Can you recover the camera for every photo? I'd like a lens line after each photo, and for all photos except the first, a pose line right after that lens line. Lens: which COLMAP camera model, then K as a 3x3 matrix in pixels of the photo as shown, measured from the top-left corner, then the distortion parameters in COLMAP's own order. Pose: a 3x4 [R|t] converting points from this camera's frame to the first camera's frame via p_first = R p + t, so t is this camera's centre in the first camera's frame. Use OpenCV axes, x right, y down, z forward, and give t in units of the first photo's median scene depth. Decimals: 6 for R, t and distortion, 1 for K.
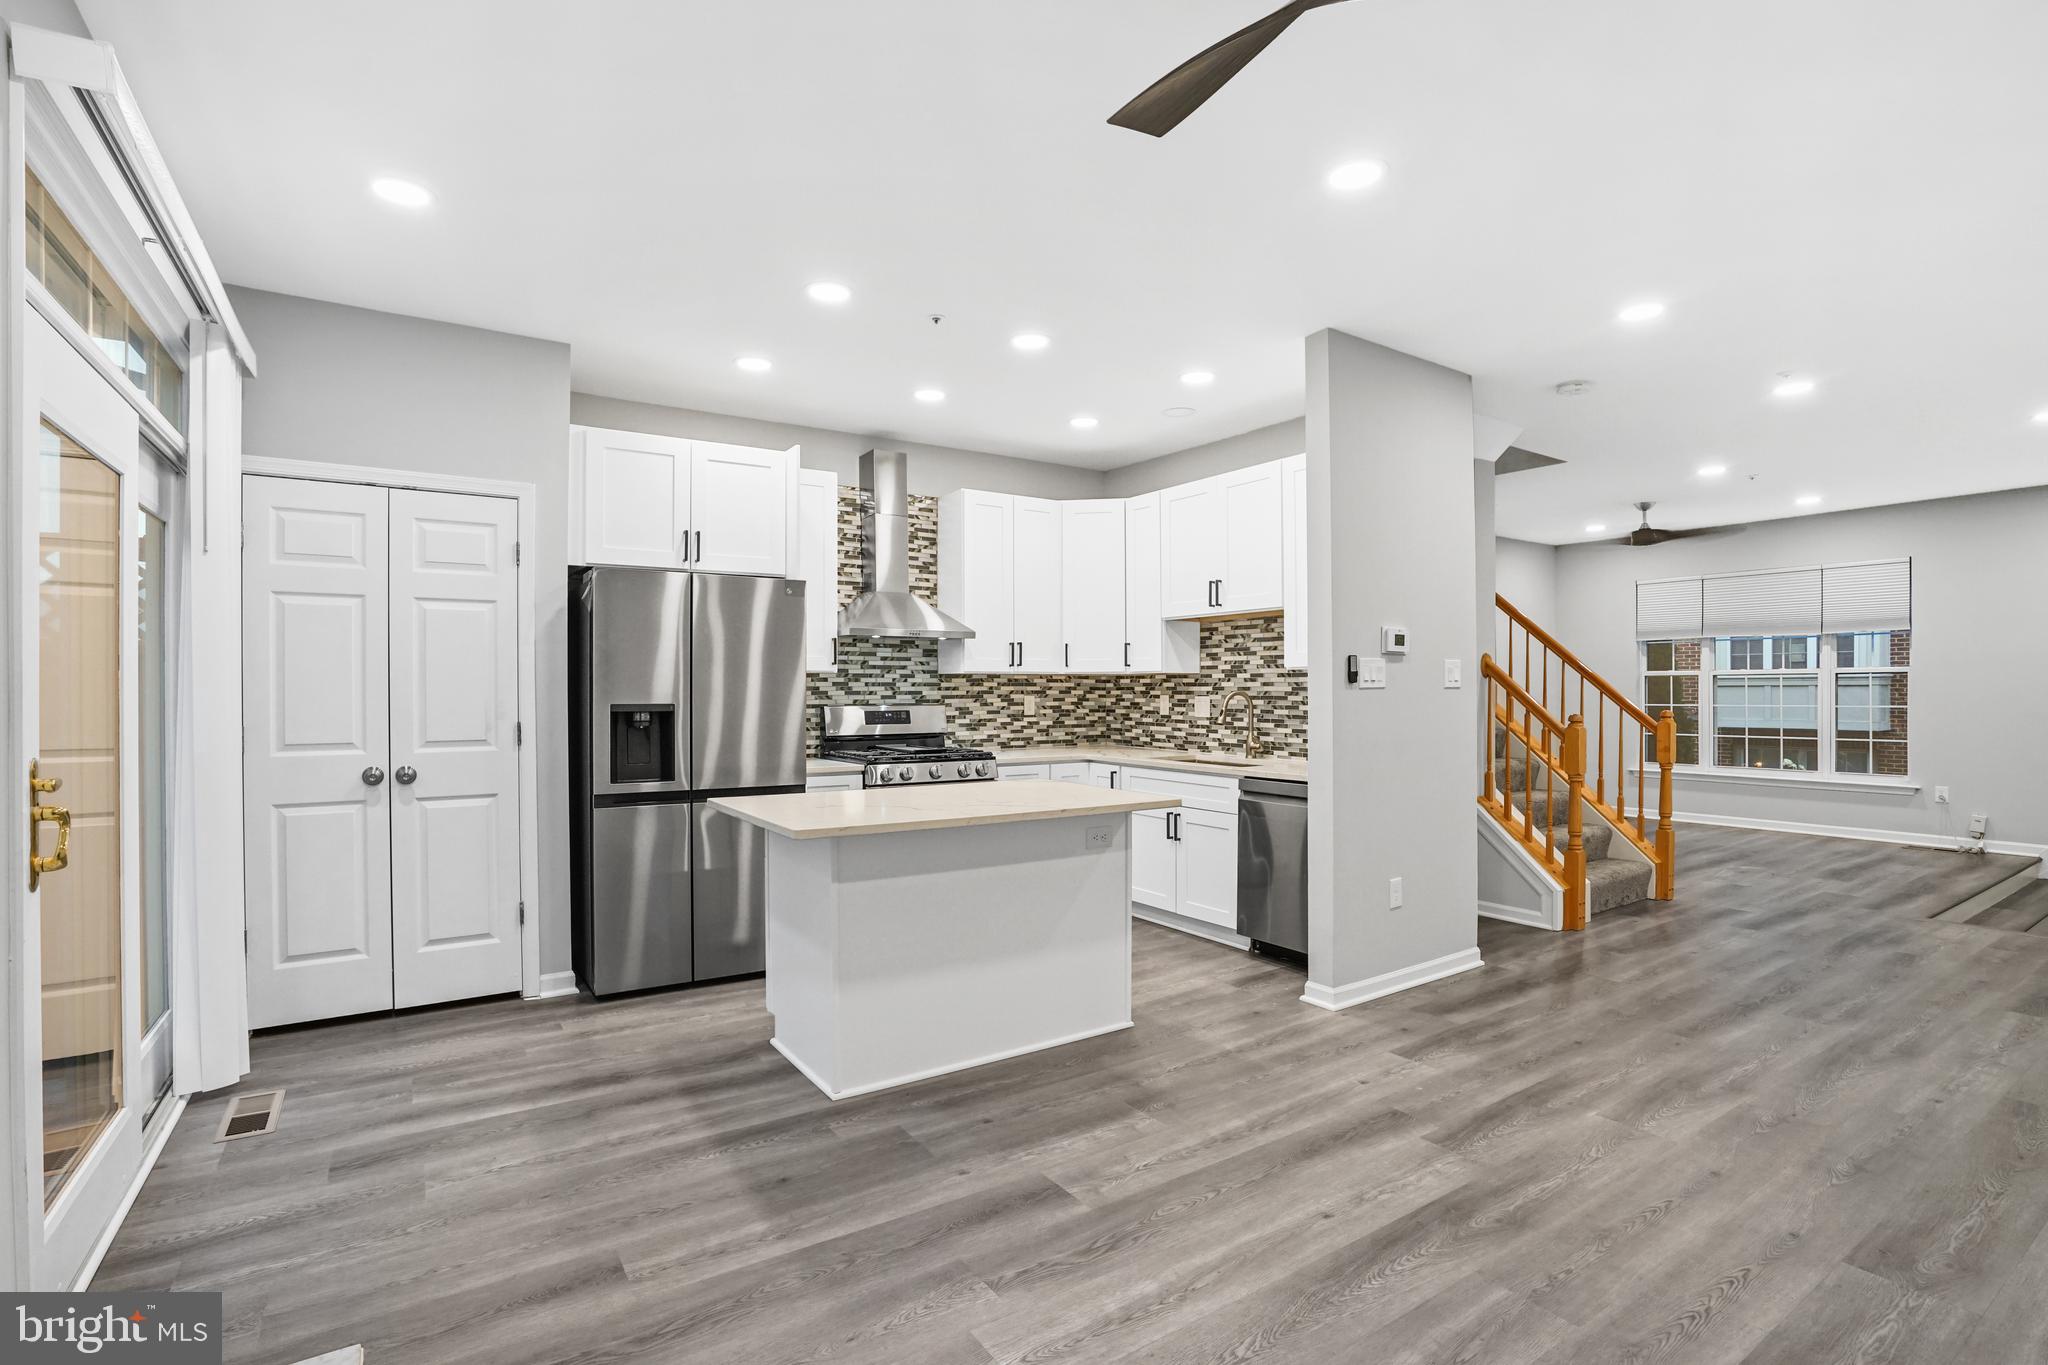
lens RADIAL K [[944.3, 0, 1037.8], [0, 944.3, 685.2], [0, 0, 1]] dist [-0.041832, 0.013455]
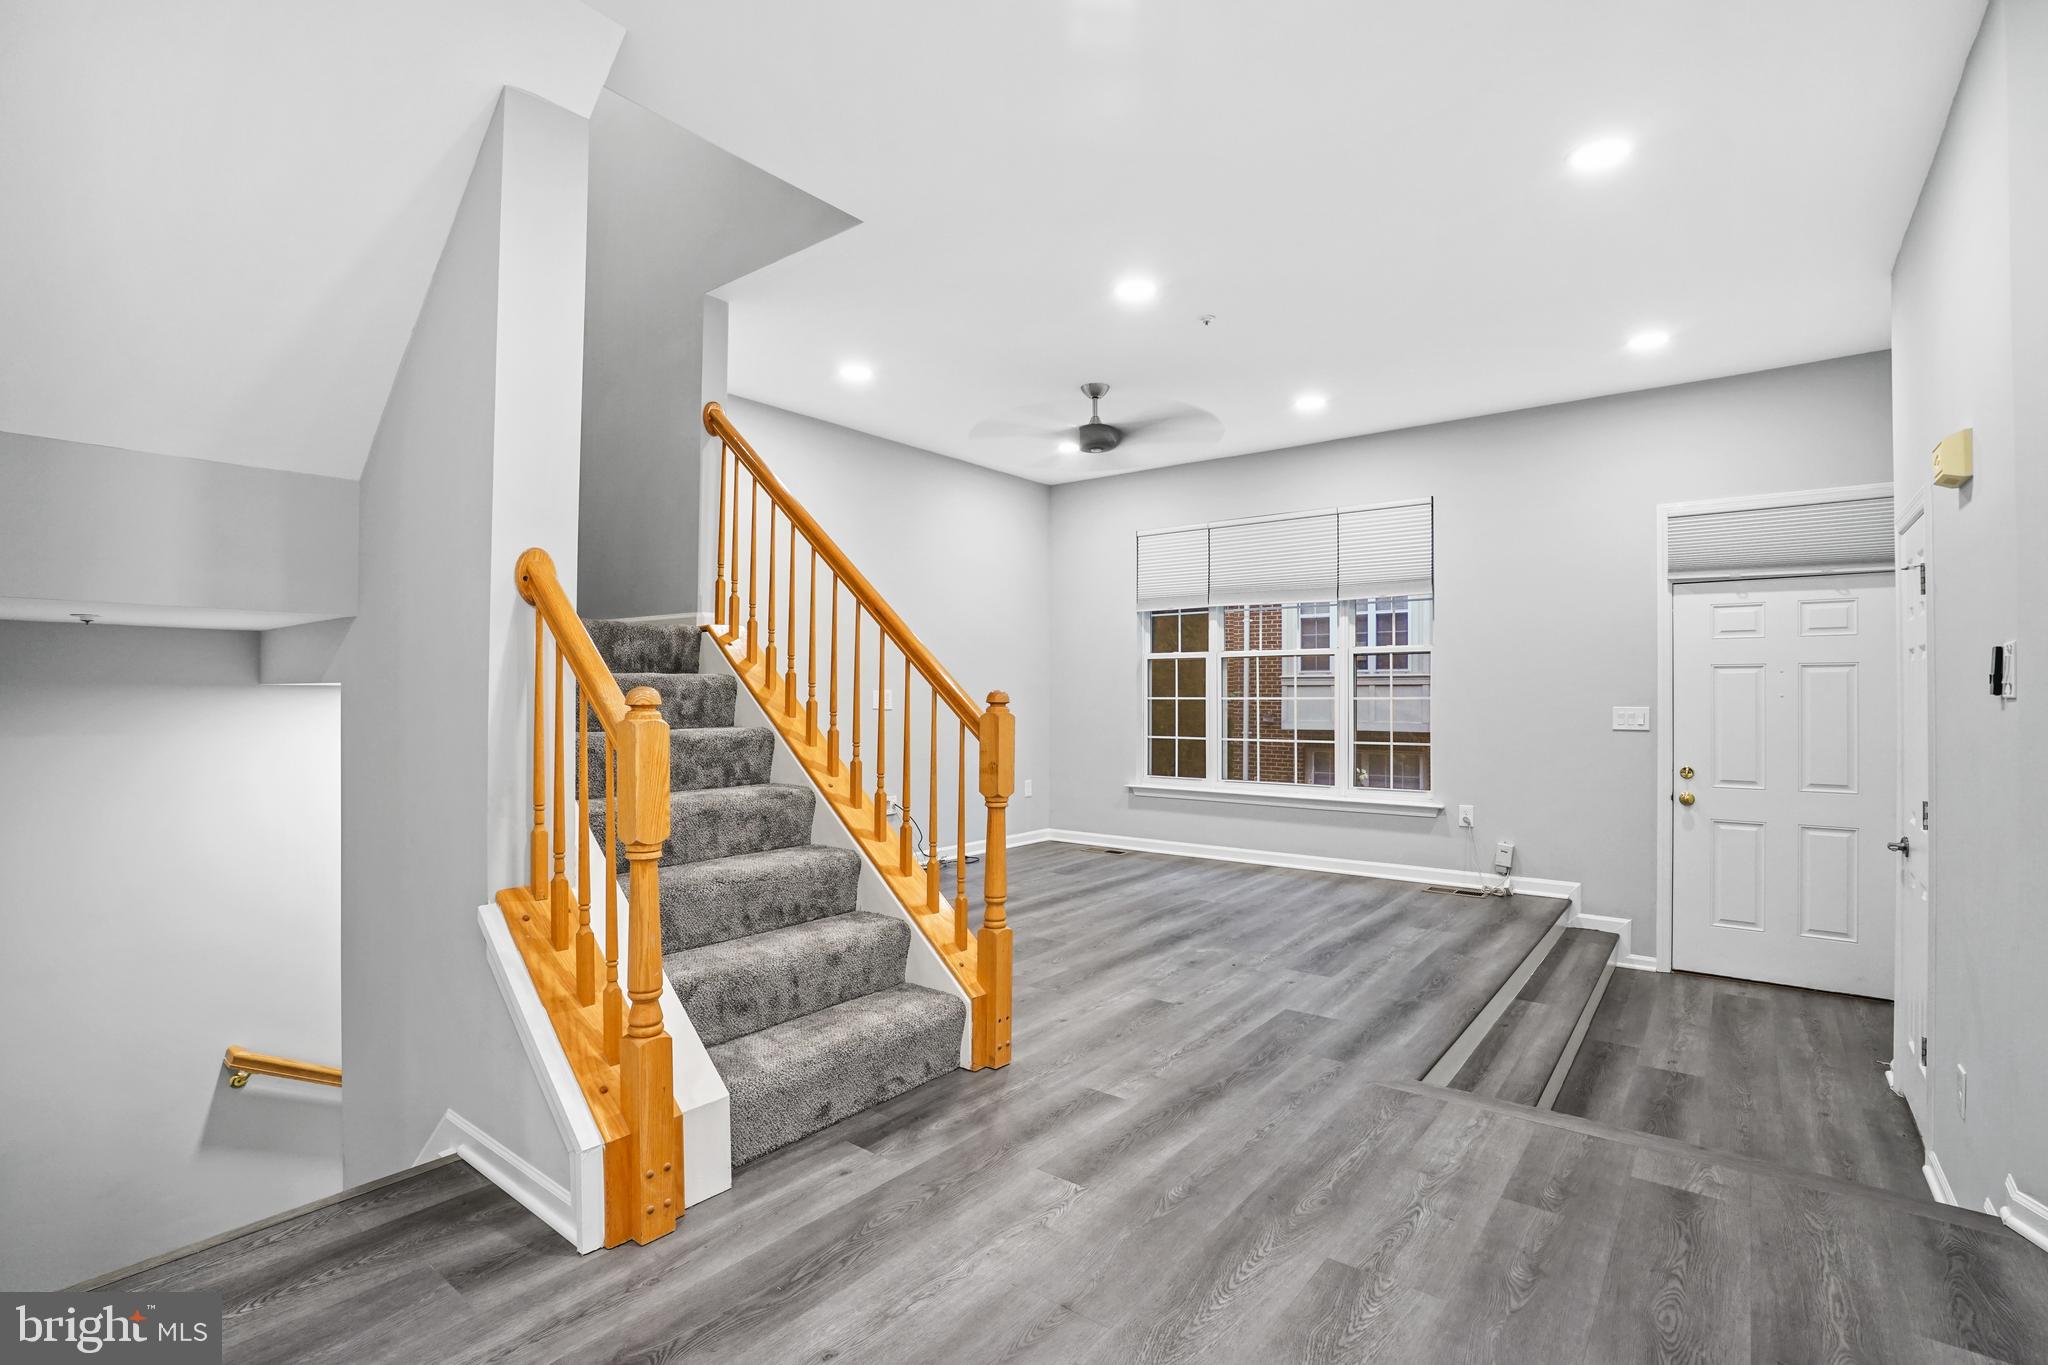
lens RADIAL K [[944.3, 0, 1037.8], [0, 944.3, 685.2], [0, 0, 1]] dist [-0.041832, 0.013455]
pose [[0.947173, 0.008240, 0.320619, 0.530787], [-0.005763, 0.999946, -0.008673, 0.028047], [-0.320673, 0.006367, 0.947169, 0.505457]]
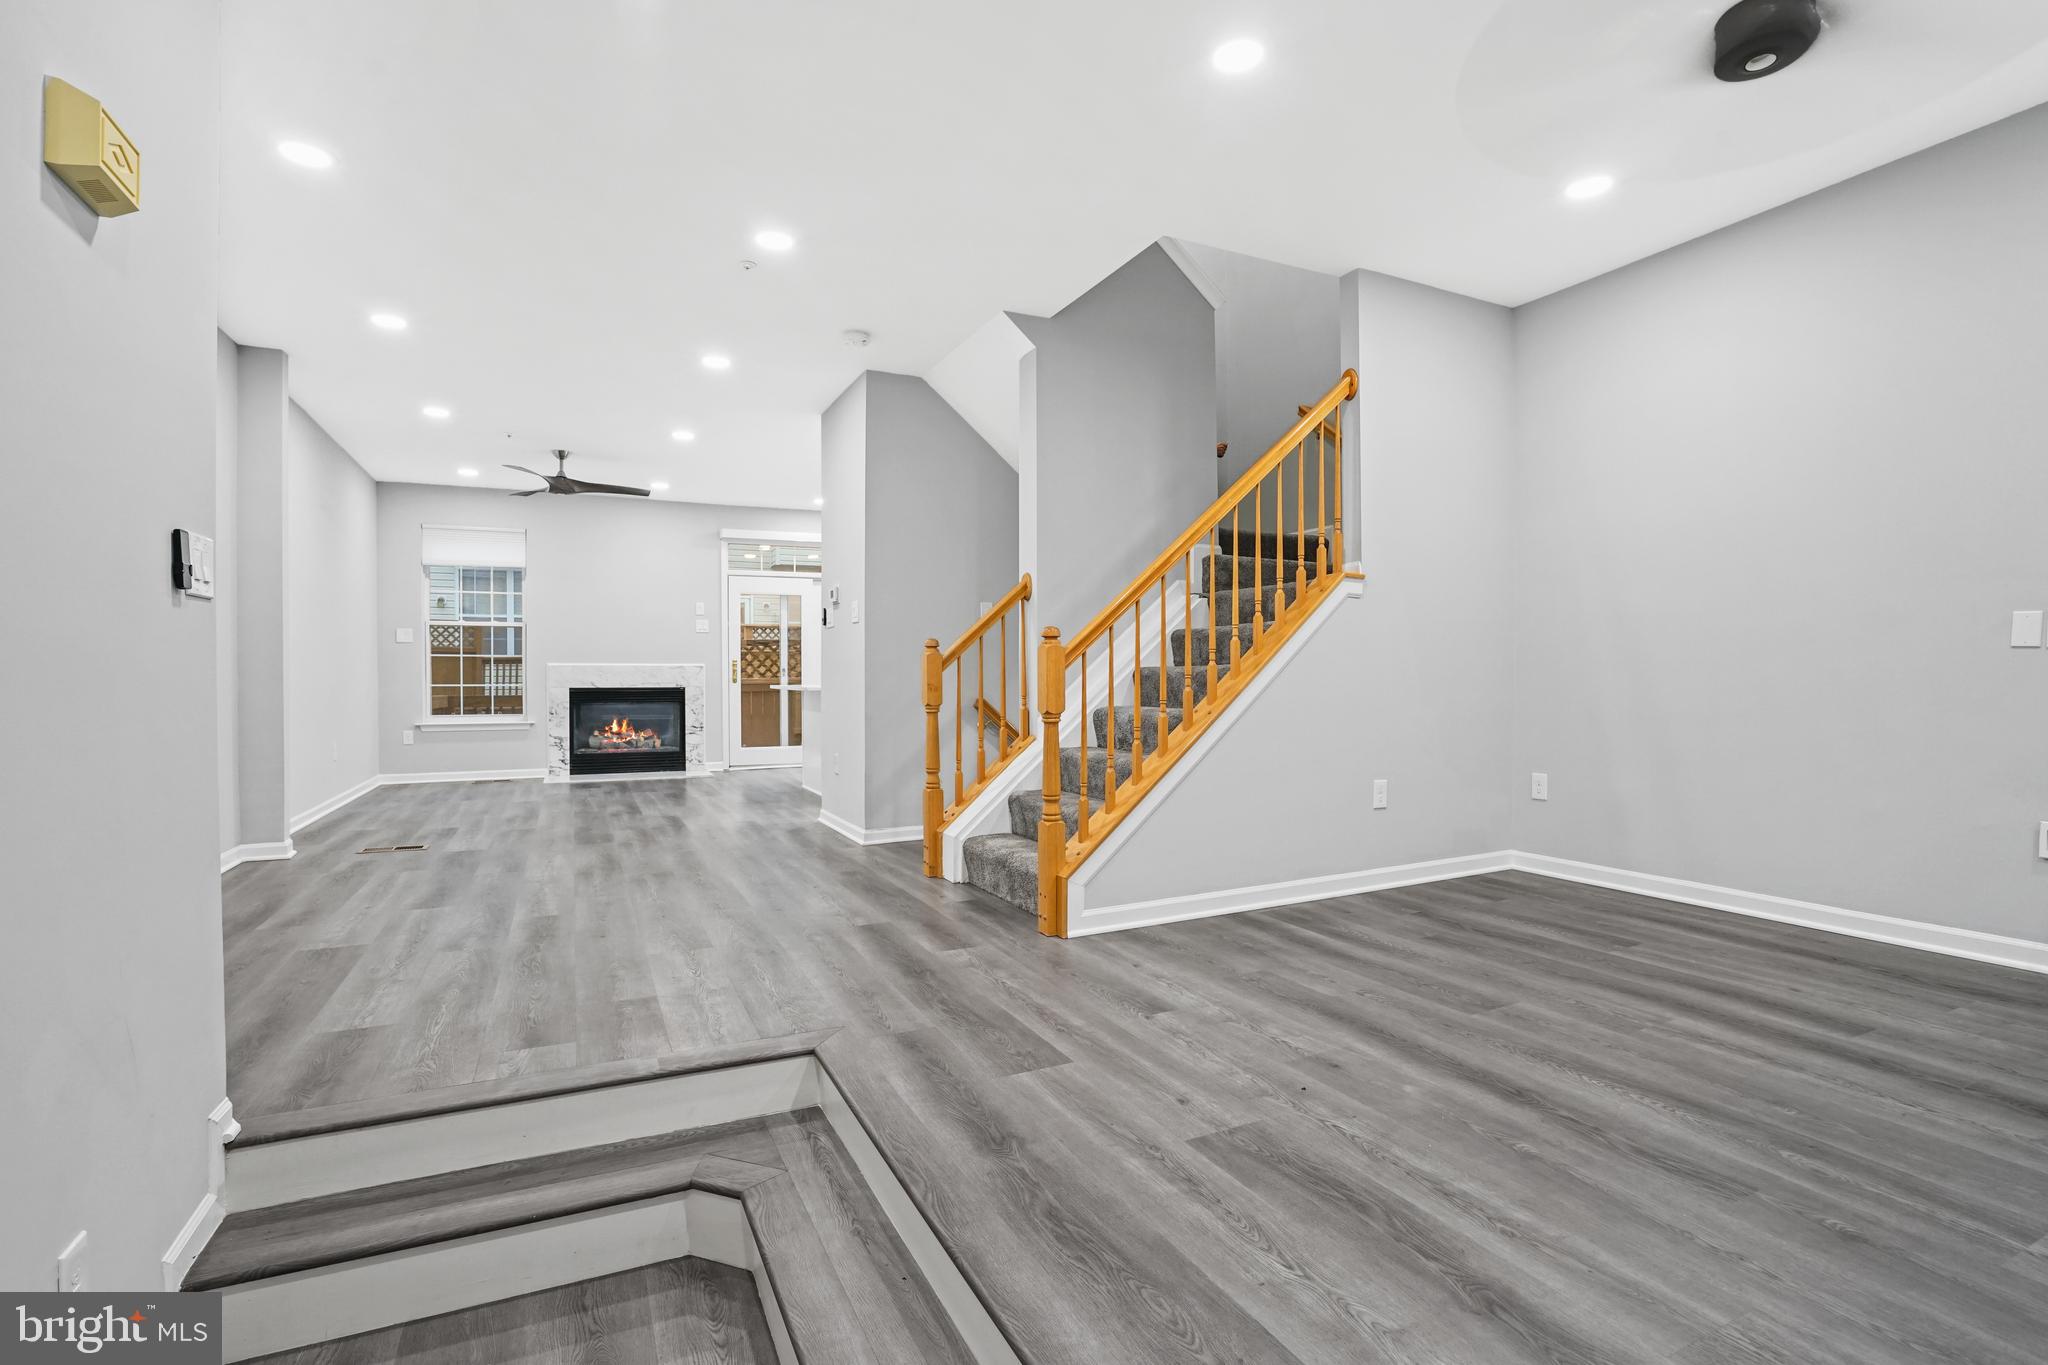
lens RADIAL K [[944.3, 0, 1037.8], [0, 944.3, 685.2], [0, 0, 1]] dist [-0.041832, 0.013455]
pose [[-0.130835, 0.008085, -0.991371, 1.313252], [0.014296, 0.999878, 0.006268, 0.058593], [0.991301, -0.013353, -0.130935, 1.080467]]
